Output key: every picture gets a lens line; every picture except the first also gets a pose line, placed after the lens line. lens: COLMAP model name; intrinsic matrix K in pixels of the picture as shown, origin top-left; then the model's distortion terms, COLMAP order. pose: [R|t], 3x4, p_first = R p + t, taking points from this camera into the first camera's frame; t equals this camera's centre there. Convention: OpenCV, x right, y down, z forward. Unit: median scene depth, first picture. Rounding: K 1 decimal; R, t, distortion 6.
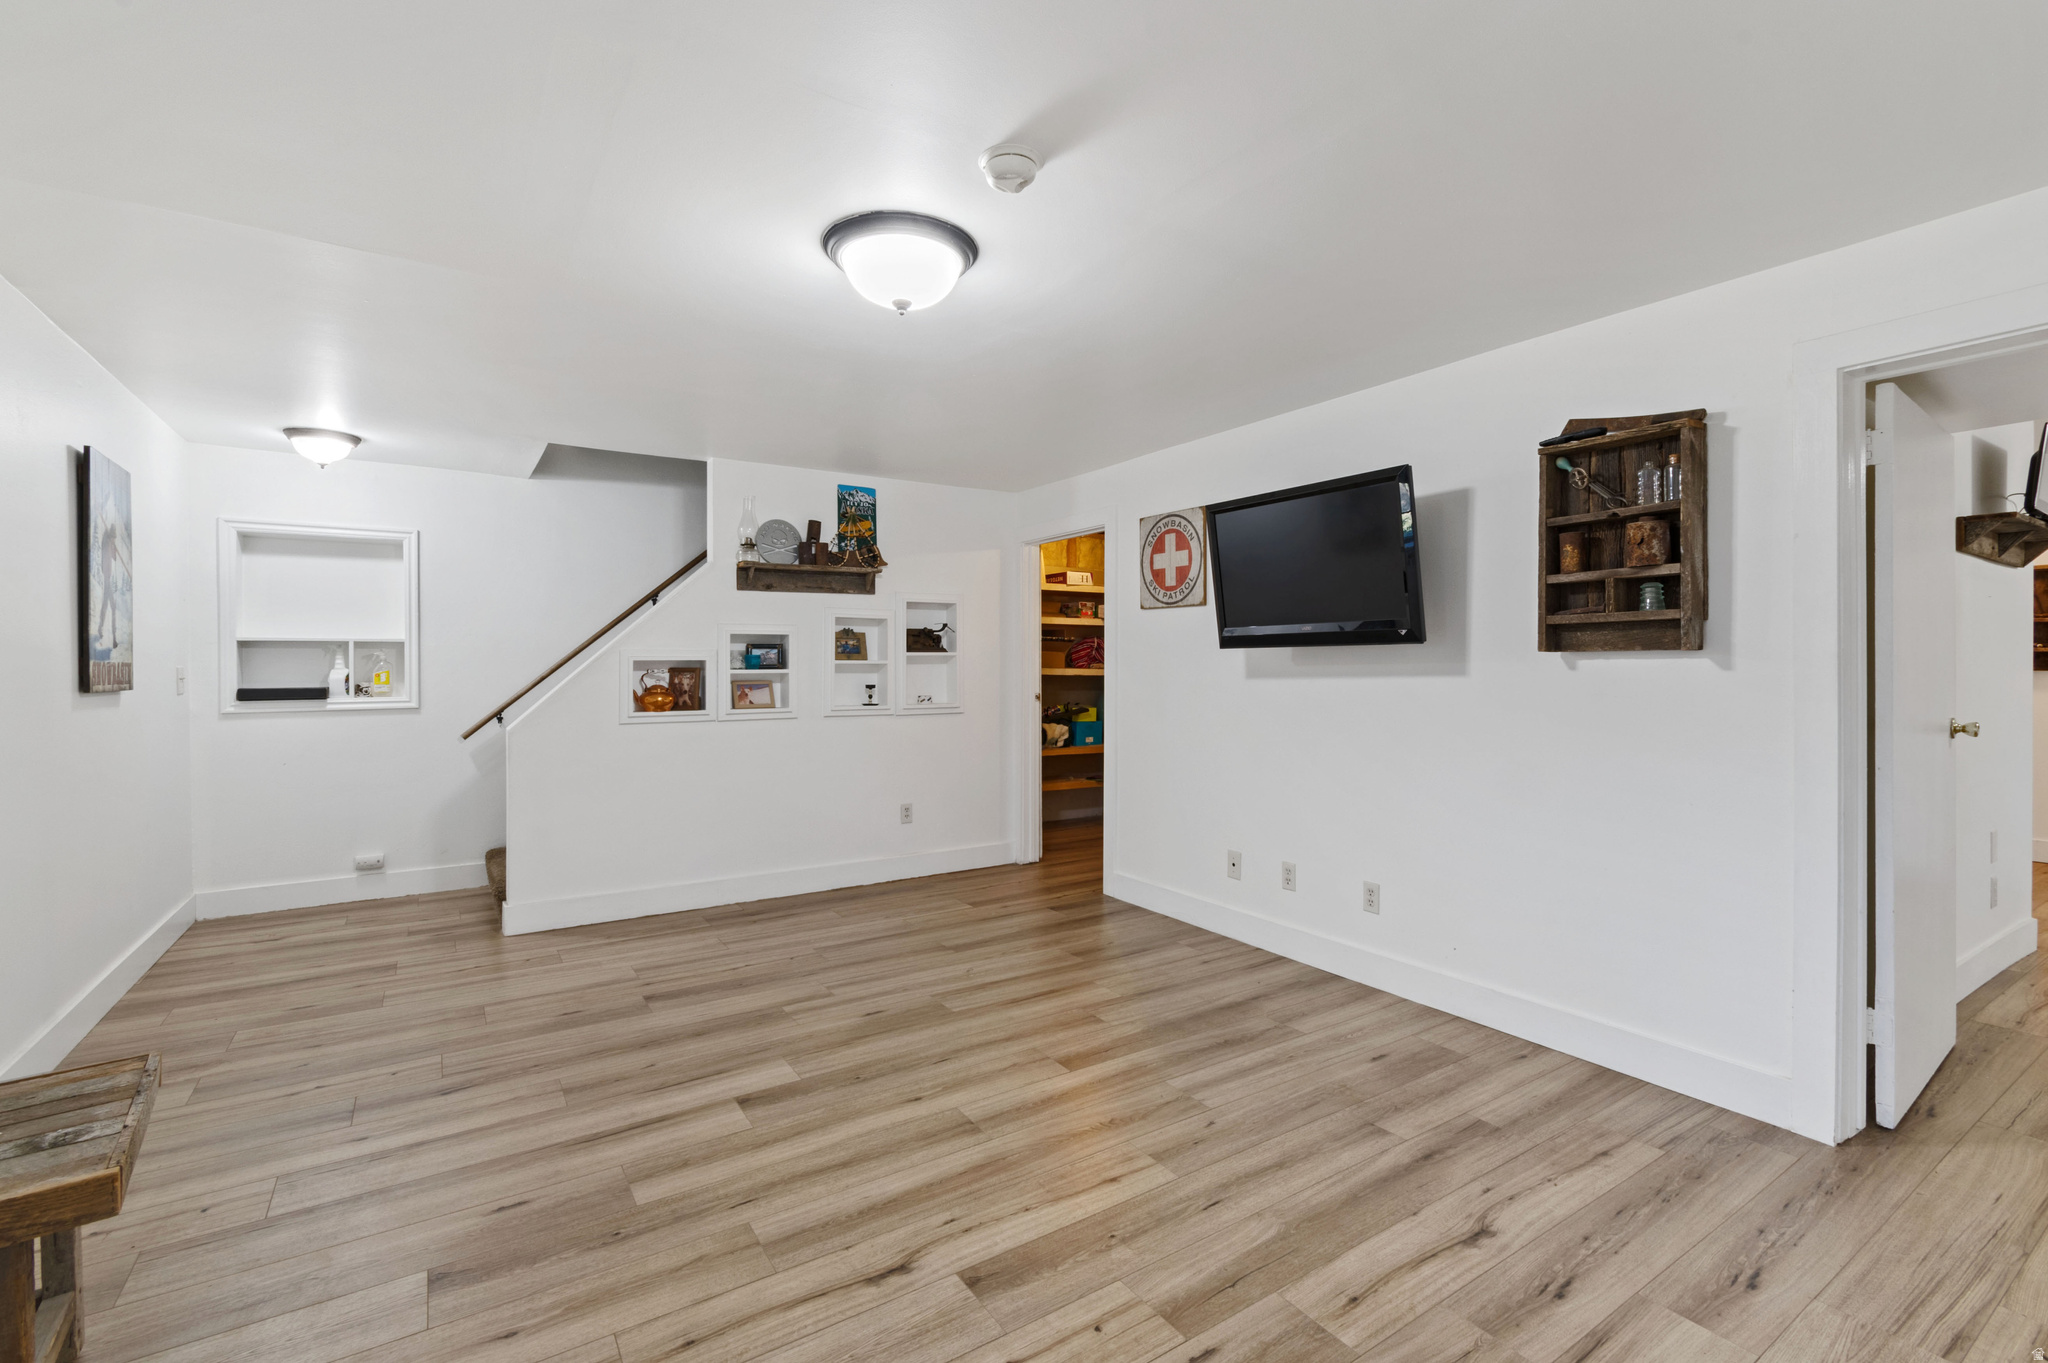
lens RADIAL K [[914.0, 0, 1033.0], [0, 914.0, 668.6], [0, 0, 1]] dist [0.002644, -0.001695]
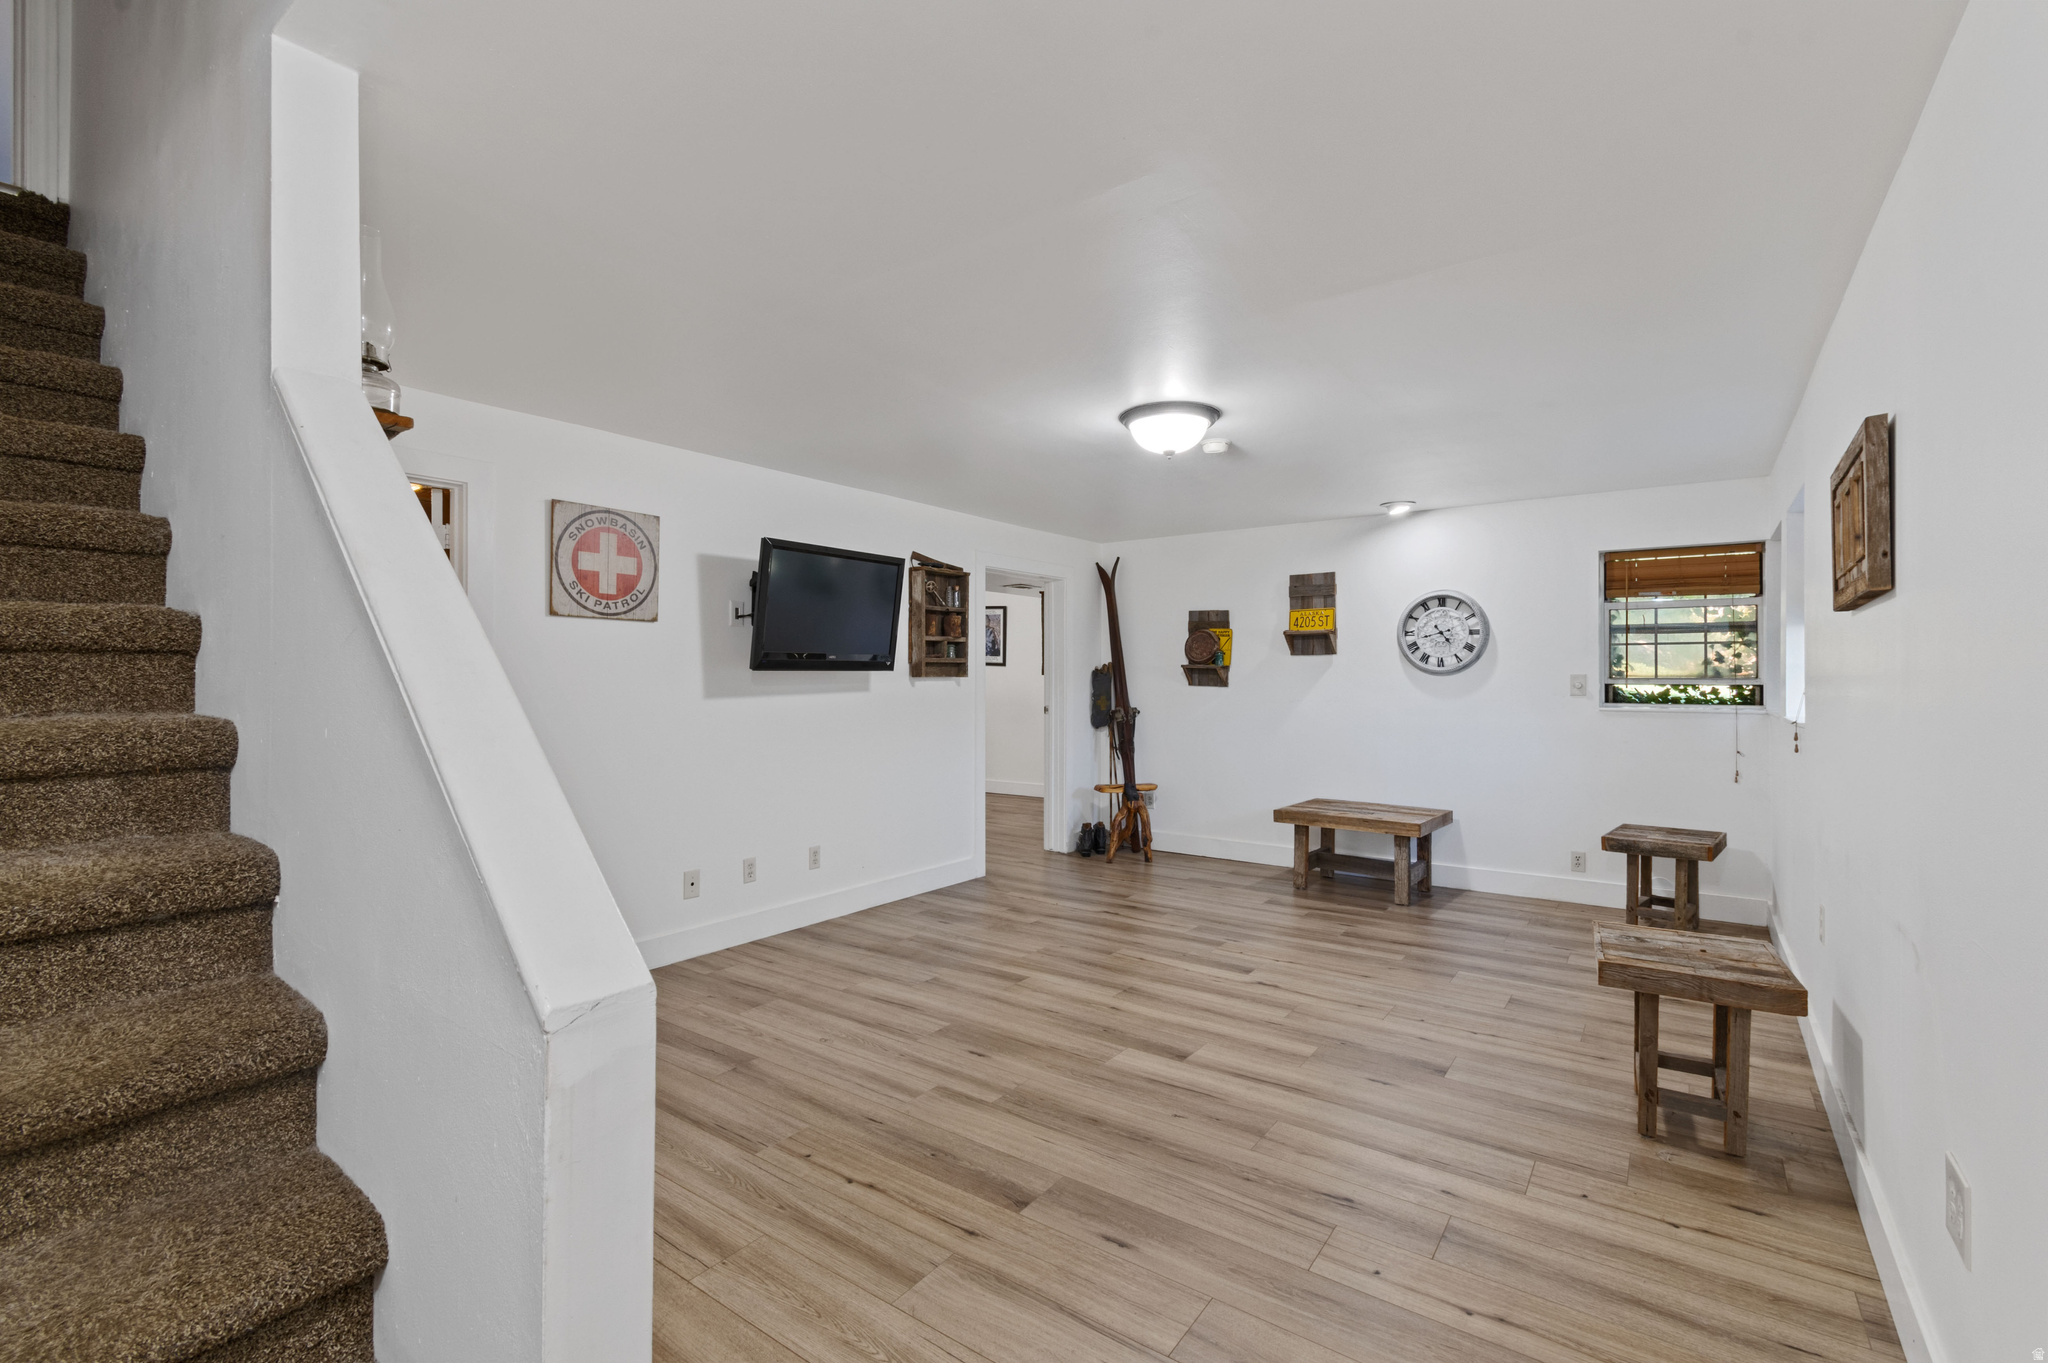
lens RADIAL K [[914.0, 0, 1030.0], [0, 914.0, 671.8], [0, 0, 1]] dist [0.002644, -0.001695]
pose [[-0.362042, 0.005810, 0.932144, -1.147104], [0.003235, 0.999982, -0.004976, -0.017461], [-0.932156, 0.001214, -0.362055, 1.367214]]
